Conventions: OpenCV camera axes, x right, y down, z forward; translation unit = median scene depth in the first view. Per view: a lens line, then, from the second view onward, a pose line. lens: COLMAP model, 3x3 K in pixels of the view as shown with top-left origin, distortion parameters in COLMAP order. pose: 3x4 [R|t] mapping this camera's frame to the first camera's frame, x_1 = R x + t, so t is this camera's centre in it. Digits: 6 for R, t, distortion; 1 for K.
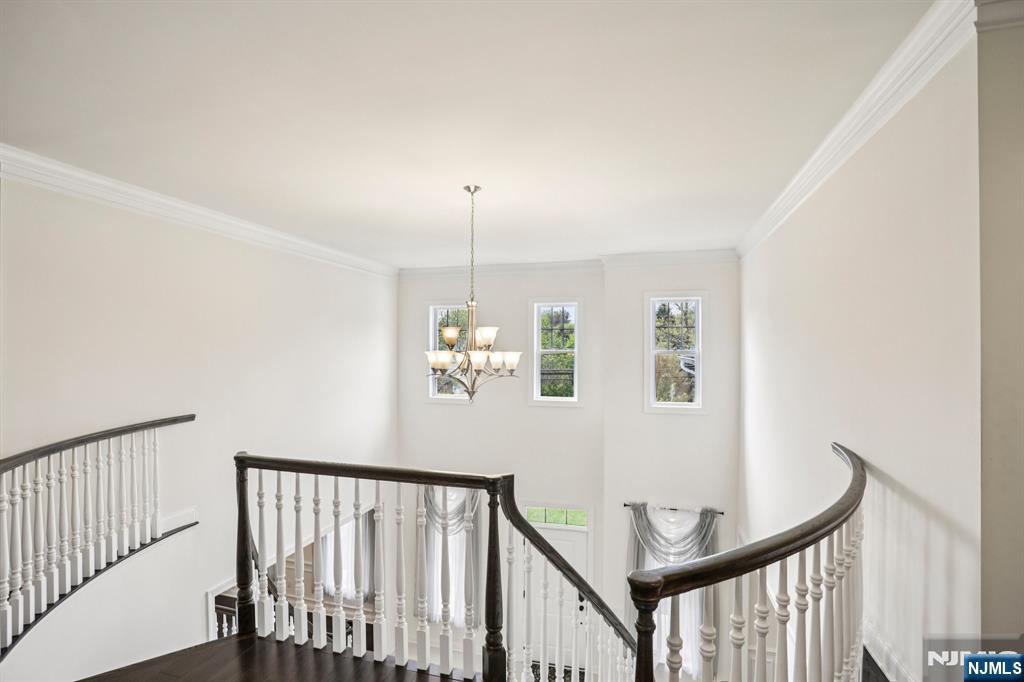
lens RADIAL K [[499.3, 0, 514.4], [0, 499.3, 354.8], [0, 0, 1]] dist [-0.038707, 0.000934]
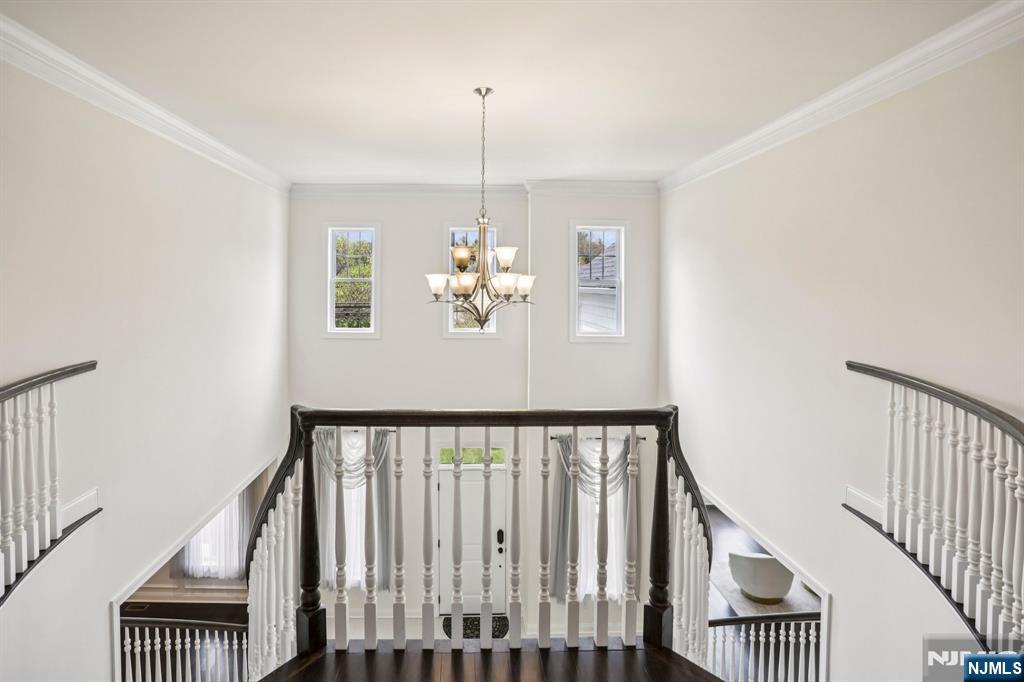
lens RADIAL K [[517.9, 0, 511.1], [0, 517.9, 281.2], [0, 0, 1]] dist [-0.064183, 0.021878]
pose [[0.956551, 0.001261, 0.291562, -0.303413], [0.002391, 0.999923, -0.012167, 0.015265], [-0.291555, 0.012336, 0.956475, 0.115190]]
